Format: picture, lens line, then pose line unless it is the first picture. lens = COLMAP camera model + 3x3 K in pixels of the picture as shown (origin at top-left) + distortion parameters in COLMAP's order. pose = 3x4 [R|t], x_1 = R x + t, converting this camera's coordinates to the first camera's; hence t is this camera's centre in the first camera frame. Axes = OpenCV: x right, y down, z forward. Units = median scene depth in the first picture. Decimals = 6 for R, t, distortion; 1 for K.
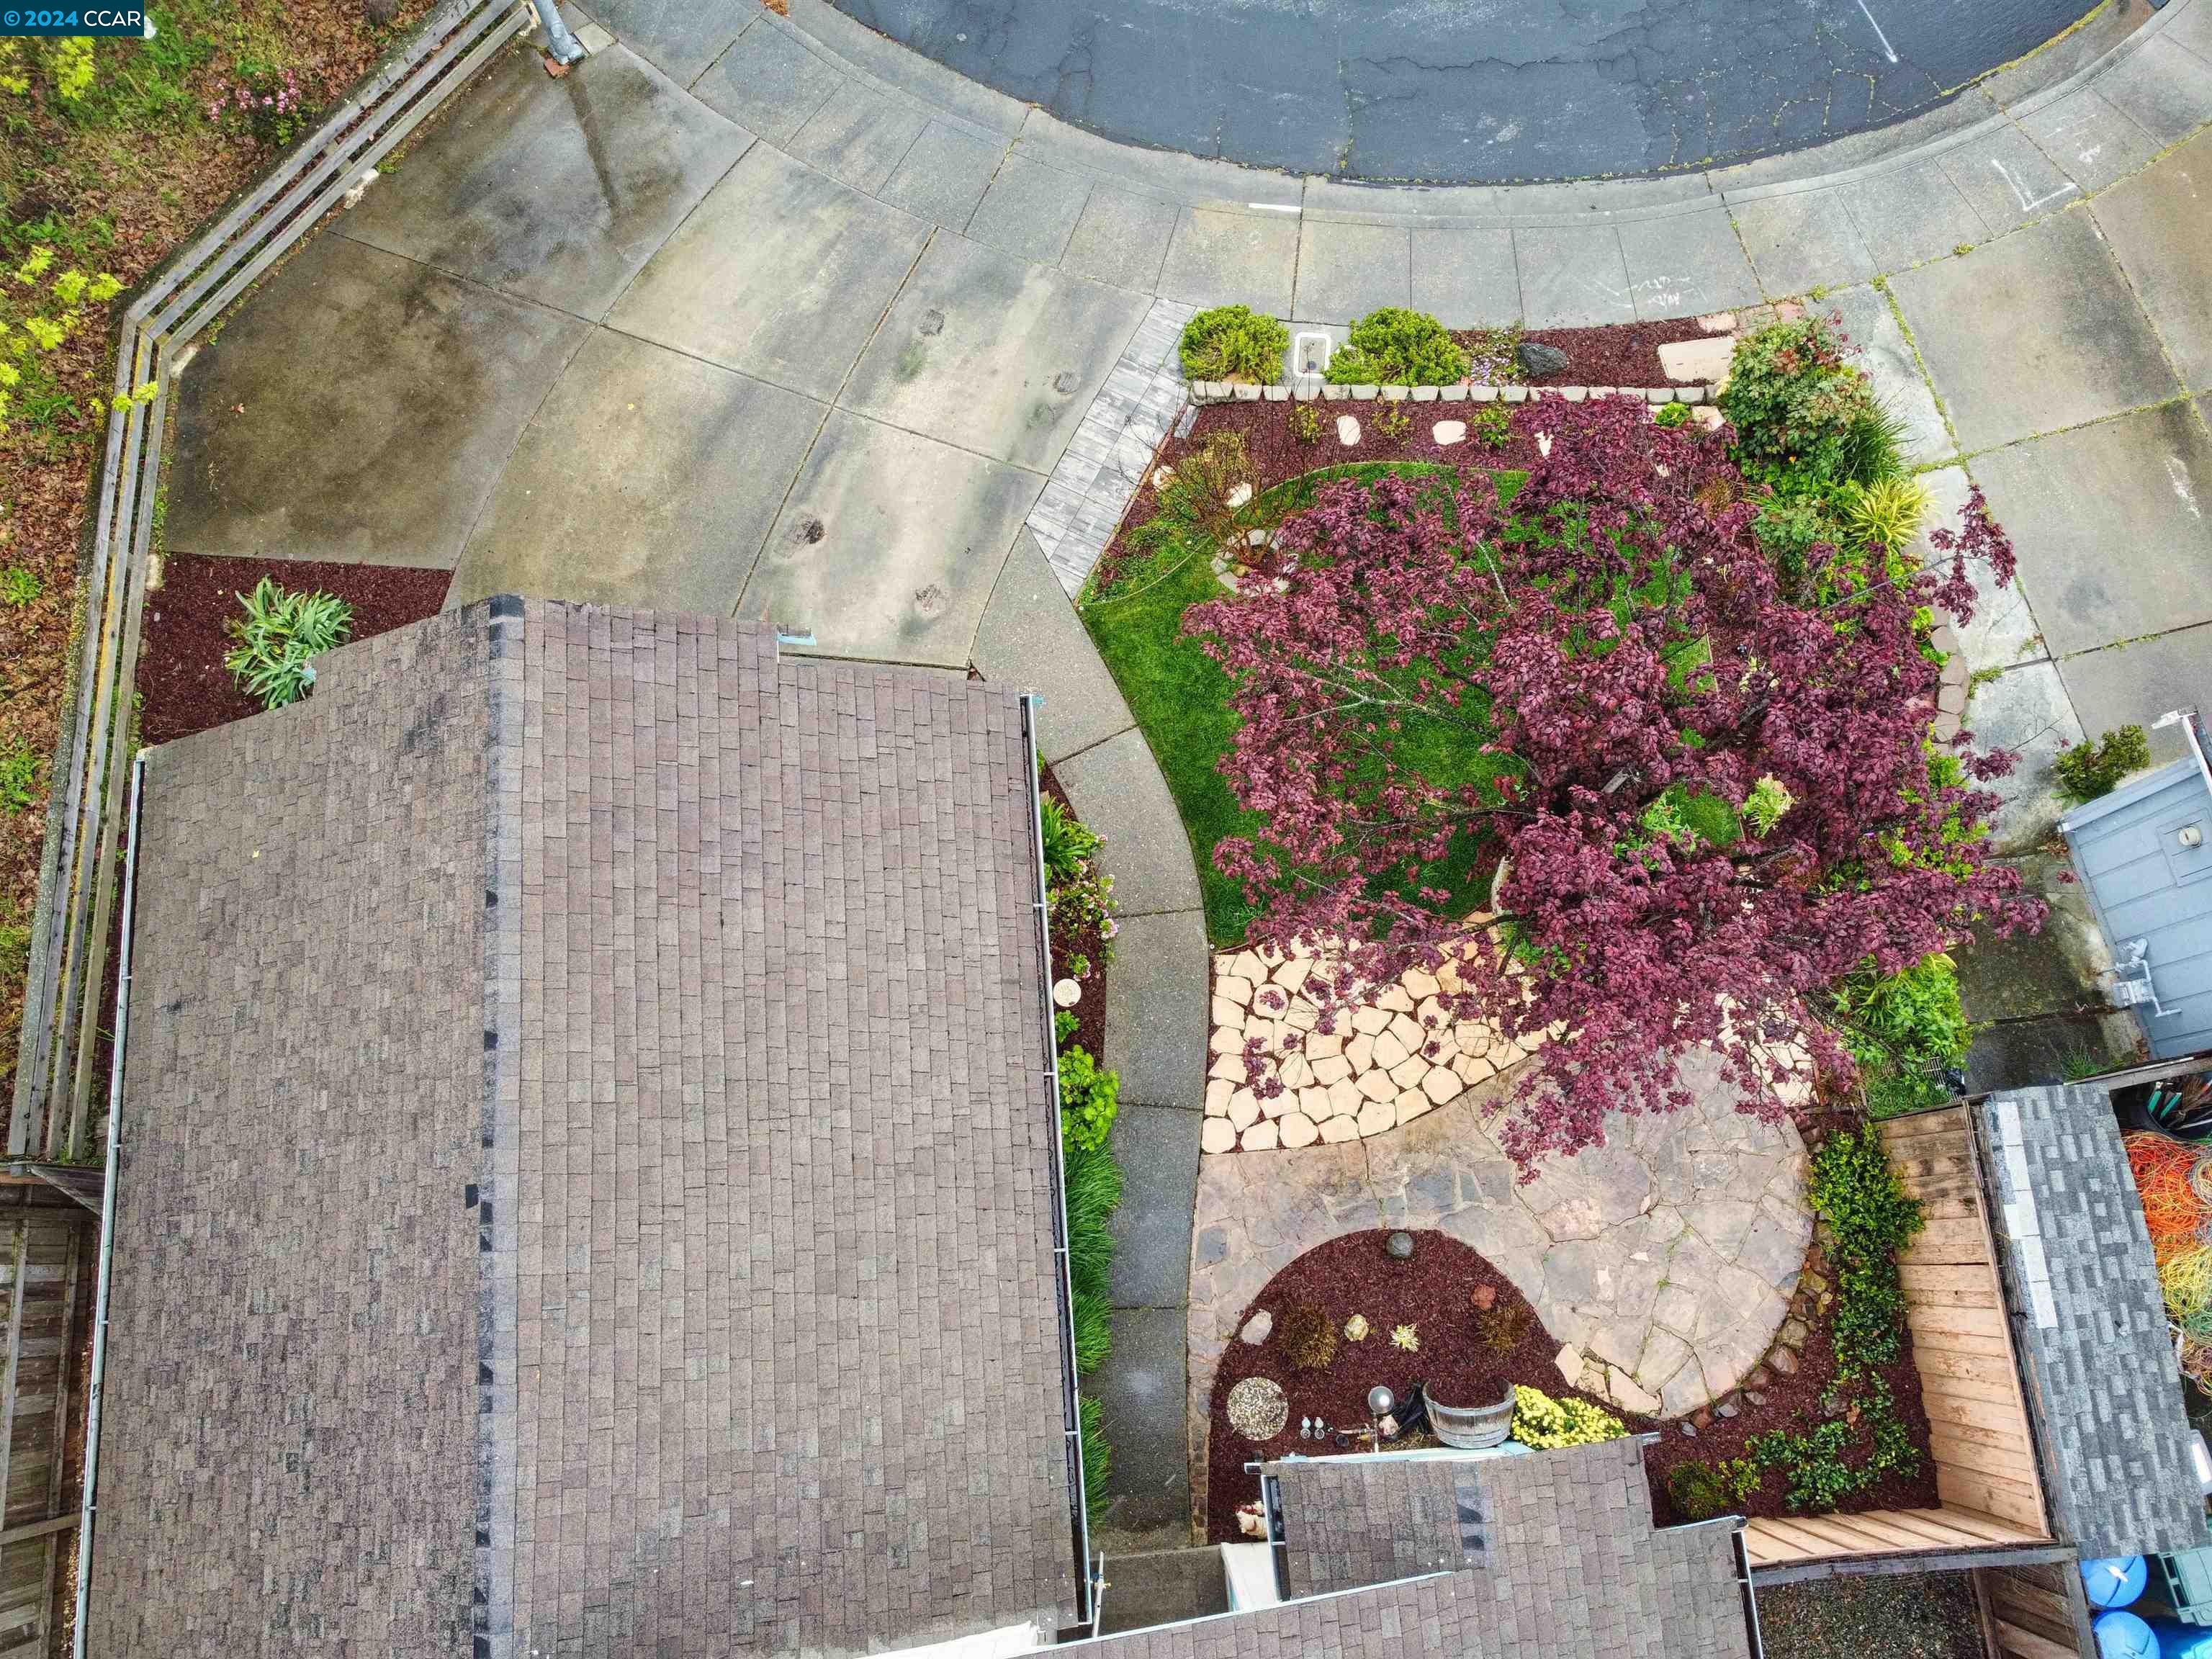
lens RADIAL K [[1673.9, 0, 1106.0], [0, 1673.9, 829.5], [0, 0, 1]] dist [-0.000715, -0.002661]
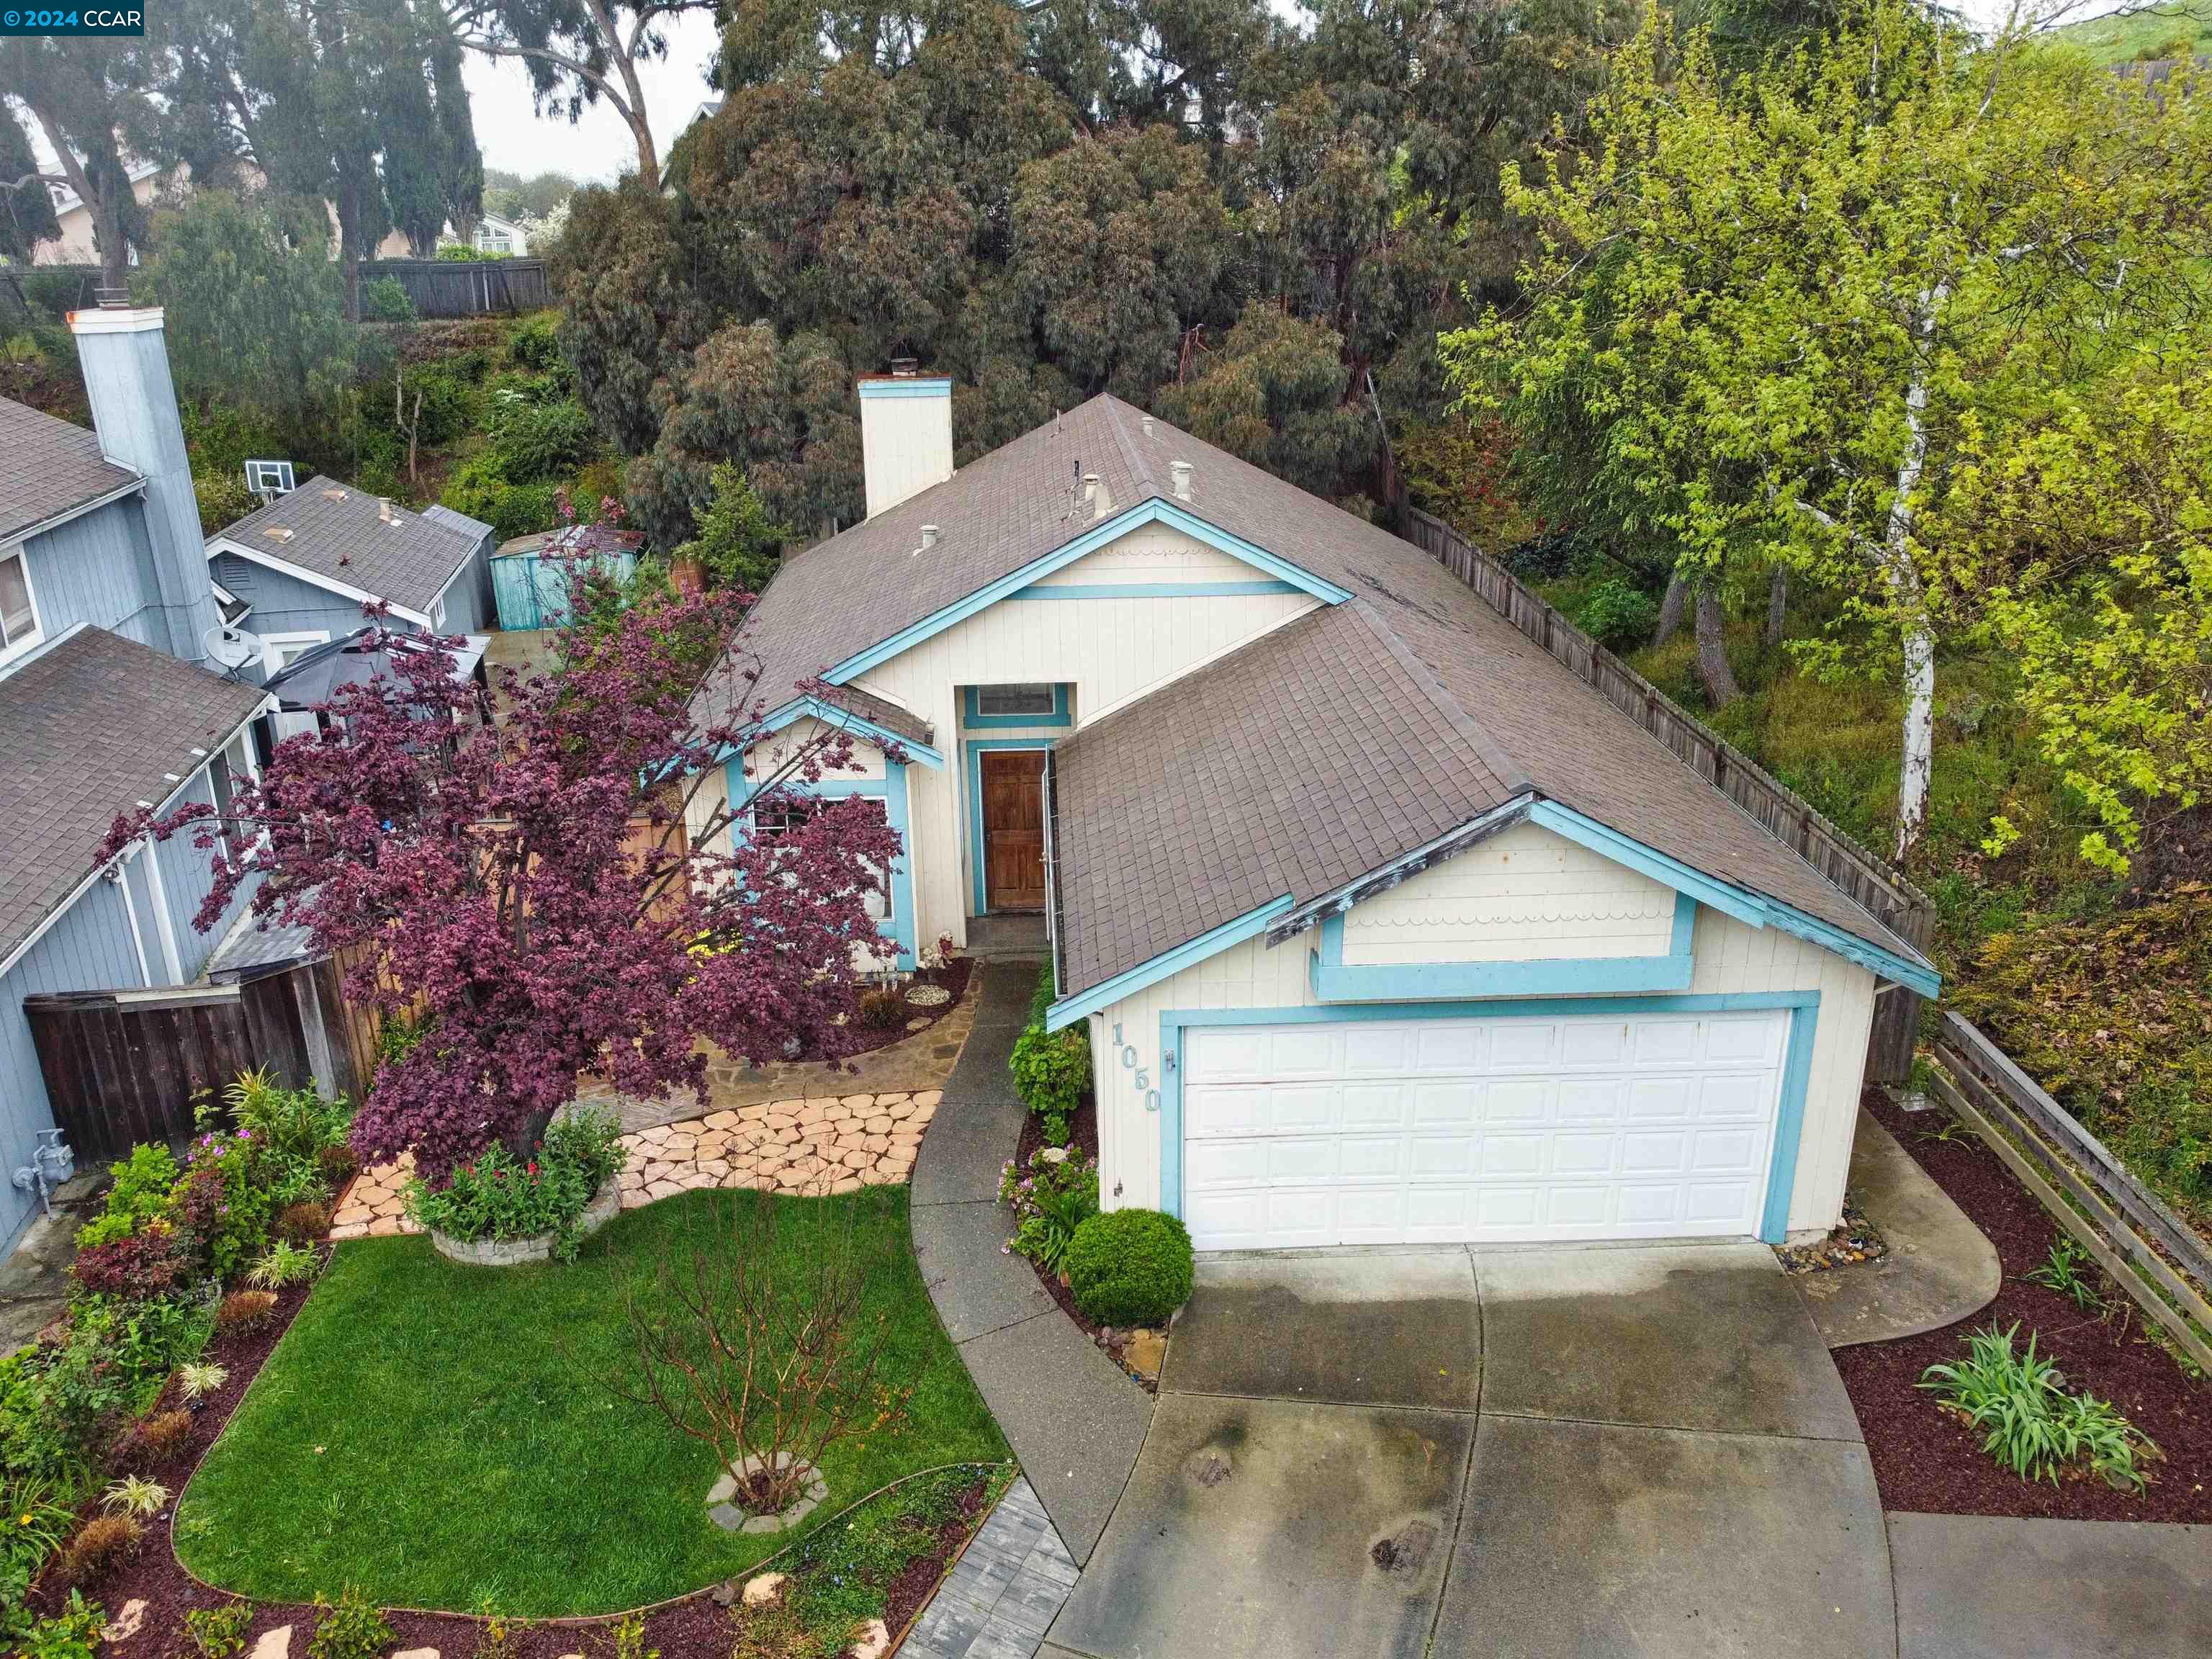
lens RADIAL K [[1673.9, 0, 1106.0], [0, 1673.9, 829.5], [0, 0, 1]] dist [-0.000715, -0.002661]
pose [[-0.999261, 0.015665, 0.035099, -0.087173], [0.032923, -0.122408, 0.991934, -0.826190], [0.019835, 0.992356, 0.121802, 0.613142]]
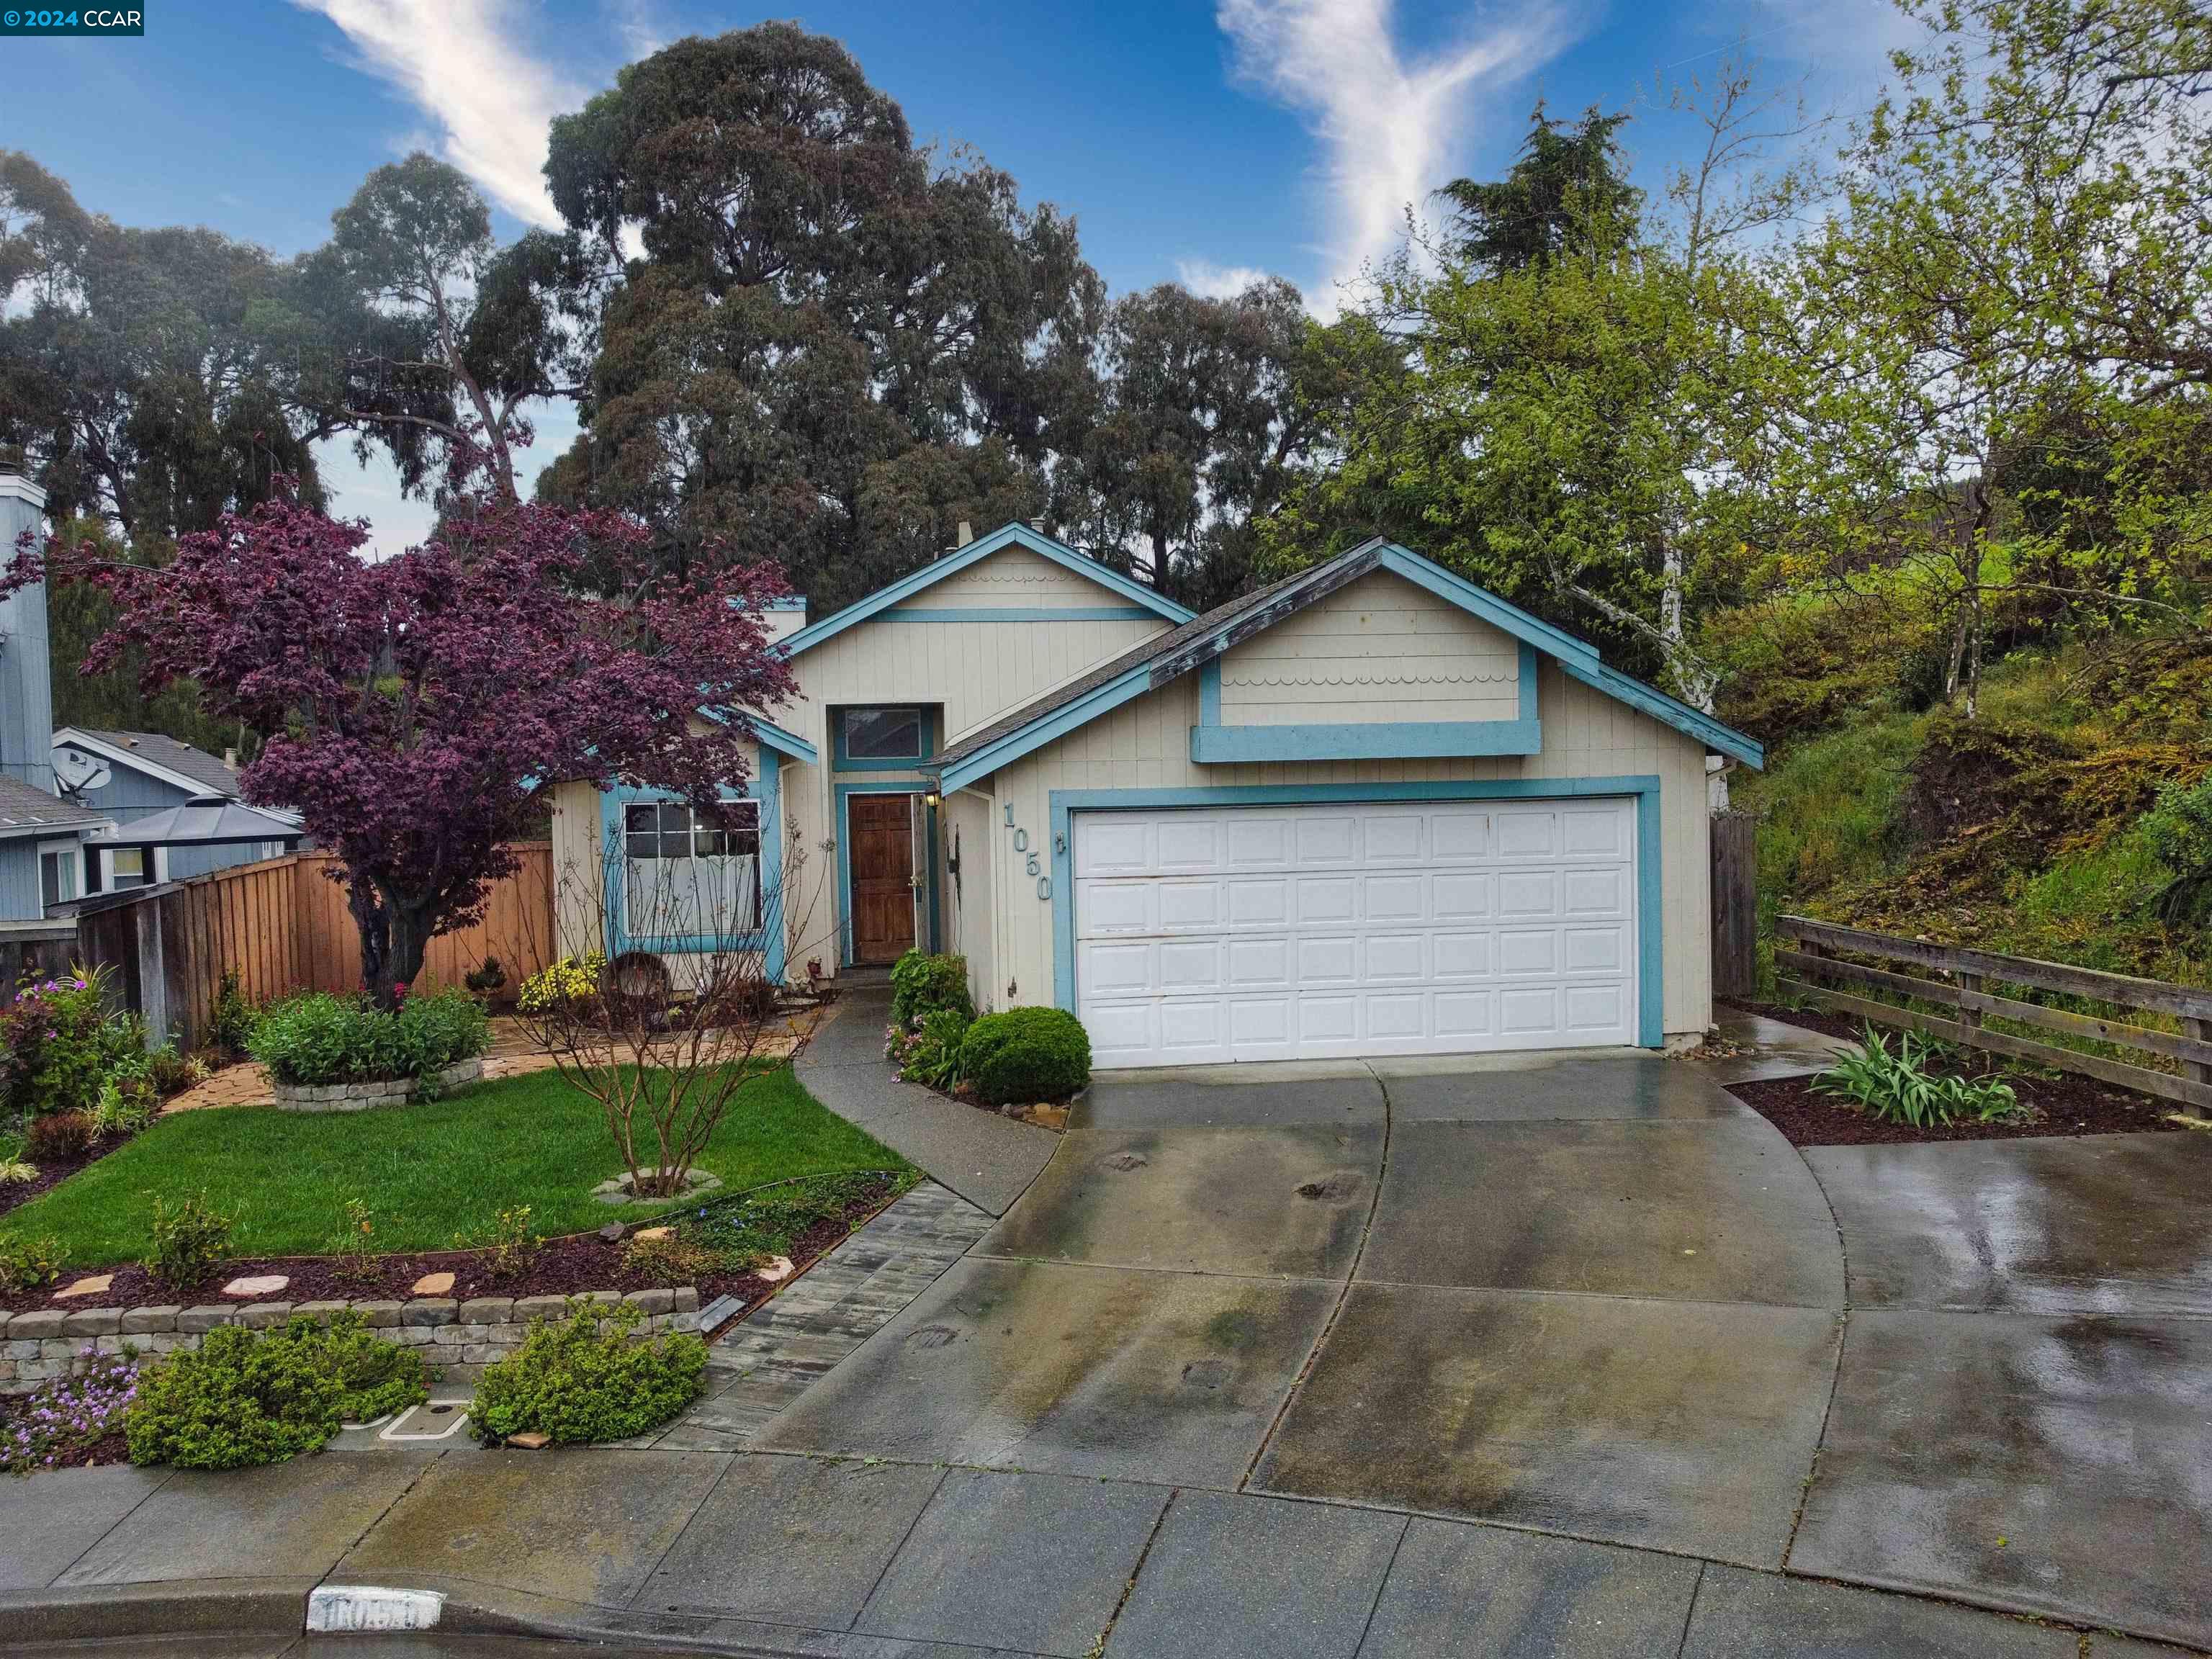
lens RADIAL K [[1673.9, 0, 1106.0], [0, 1673.9, 829.5], [0, 0, 1]] dist [-0.000715, -0.002661]
pose [[-0.995889, 0.039969, -0.081290, -0.043112], [-0.072218, 0.191381, 0.978855, -0.849941], [0.054681, 0.980702, -0.187708, 0.974528]]
